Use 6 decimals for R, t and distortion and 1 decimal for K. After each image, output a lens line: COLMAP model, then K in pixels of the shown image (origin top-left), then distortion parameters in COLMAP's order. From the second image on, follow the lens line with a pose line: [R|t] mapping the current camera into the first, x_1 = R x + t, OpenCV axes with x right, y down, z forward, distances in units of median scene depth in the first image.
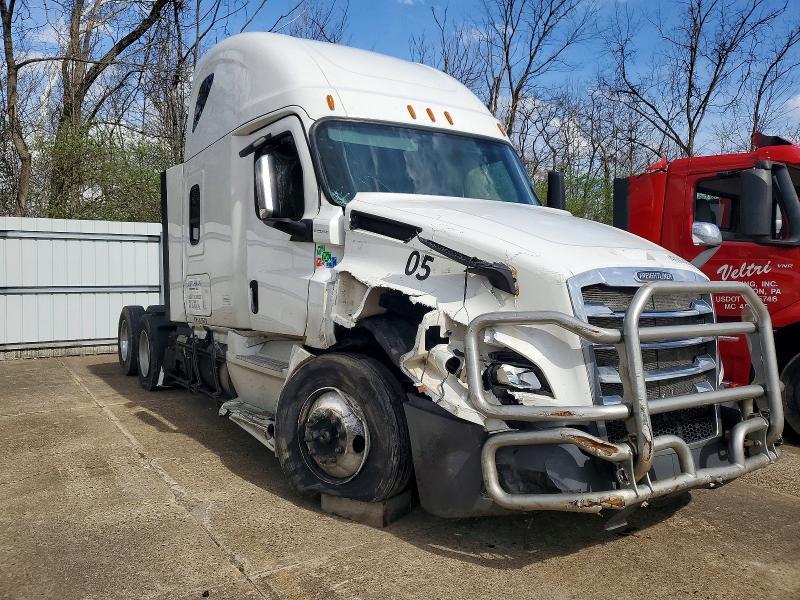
lens RADIAL K [[567.3, 0, 399.6], [0, 567.3, 300.9], [0, 0, 1]] dist [0.012338, 0.004415]
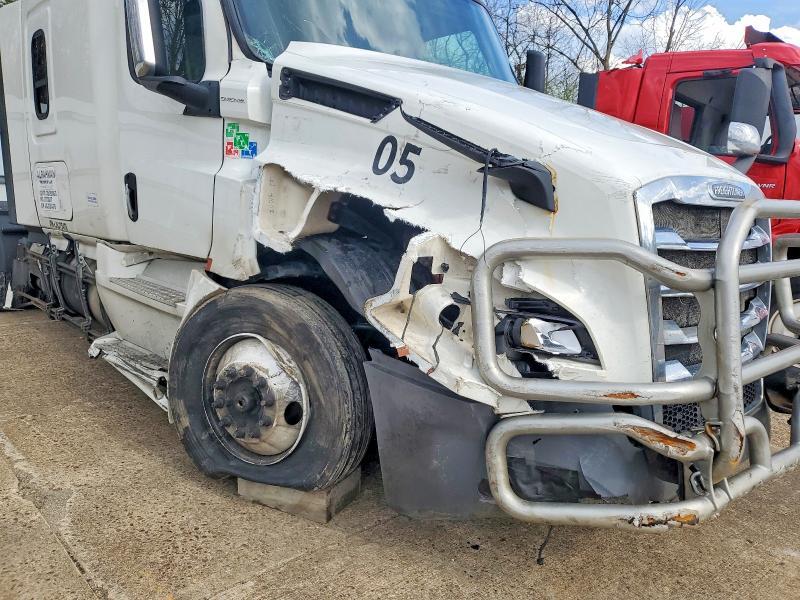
lens RADIAL K [[567.3, 0, 400.9], [0, 567.3, 299.9], [0, 0, 1]] dist [0.012338, 0.004415]
pose [[0.984487, 0.008707, 0.175239, -0.064642], [-0.036694, 0.986900, 0.157106, -0.005480], [-0.171575, -0.161099, 0.971910, 0.307465]]
